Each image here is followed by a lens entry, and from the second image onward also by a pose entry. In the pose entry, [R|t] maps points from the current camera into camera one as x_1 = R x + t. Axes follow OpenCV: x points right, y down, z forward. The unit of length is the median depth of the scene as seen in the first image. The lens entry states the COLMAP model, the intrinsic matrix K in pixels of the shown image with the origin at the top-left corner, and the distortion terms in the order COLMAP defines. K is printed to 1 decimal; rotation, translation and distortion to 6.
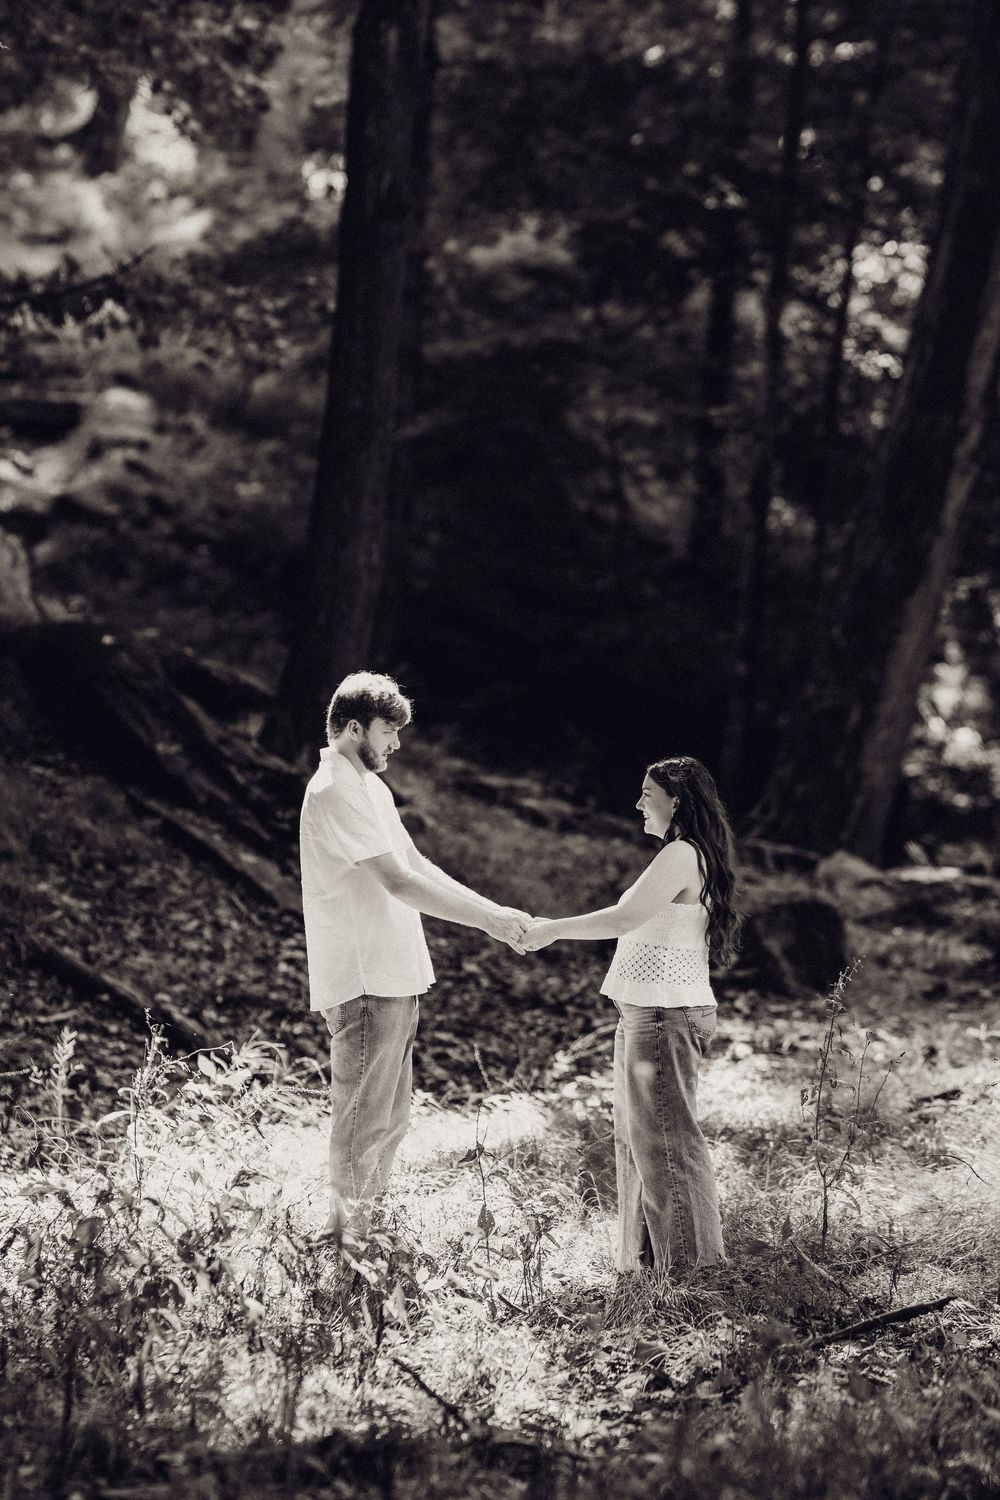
lens RADIAL K [[1282.3, 0, 500.2], [0, 1282.3, 732.7], [0, 0, 1]] dist [0.007228, -0.018371]
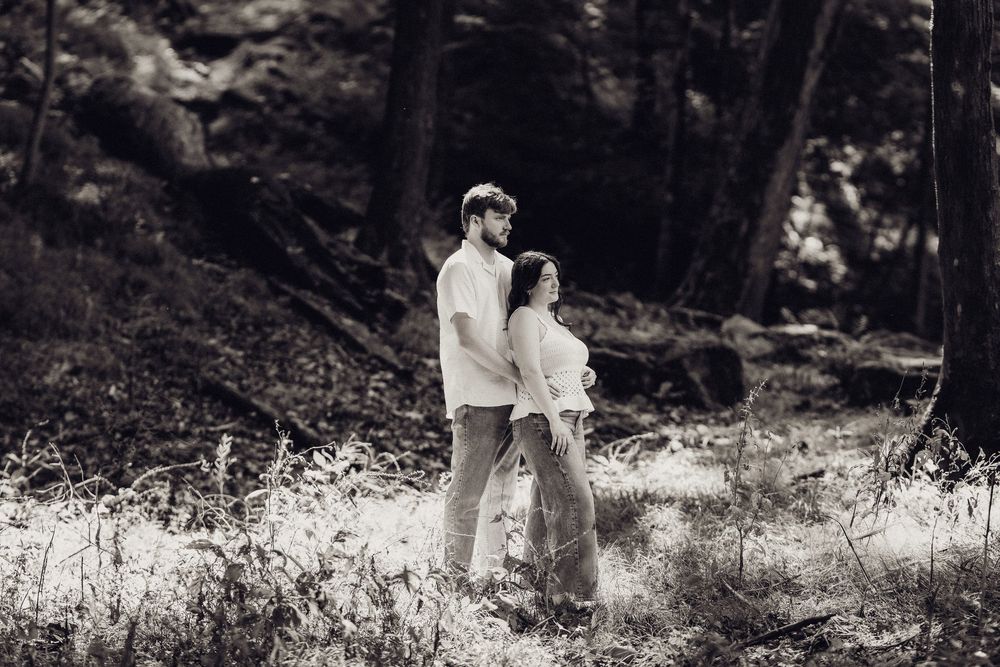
lens RADIAL K [[496.8, 0, 489.7], [0, 496.8, 333.7], [0, 0, 1]] dist [0.001062, -0.000531]
pose [[0.999960, -0.008791, -0.001342, -0.028338], [0.008792, 0.999961, 0.000294, 0.113804], [0.001340, -0.000306, 0.999999, 0.415101]]
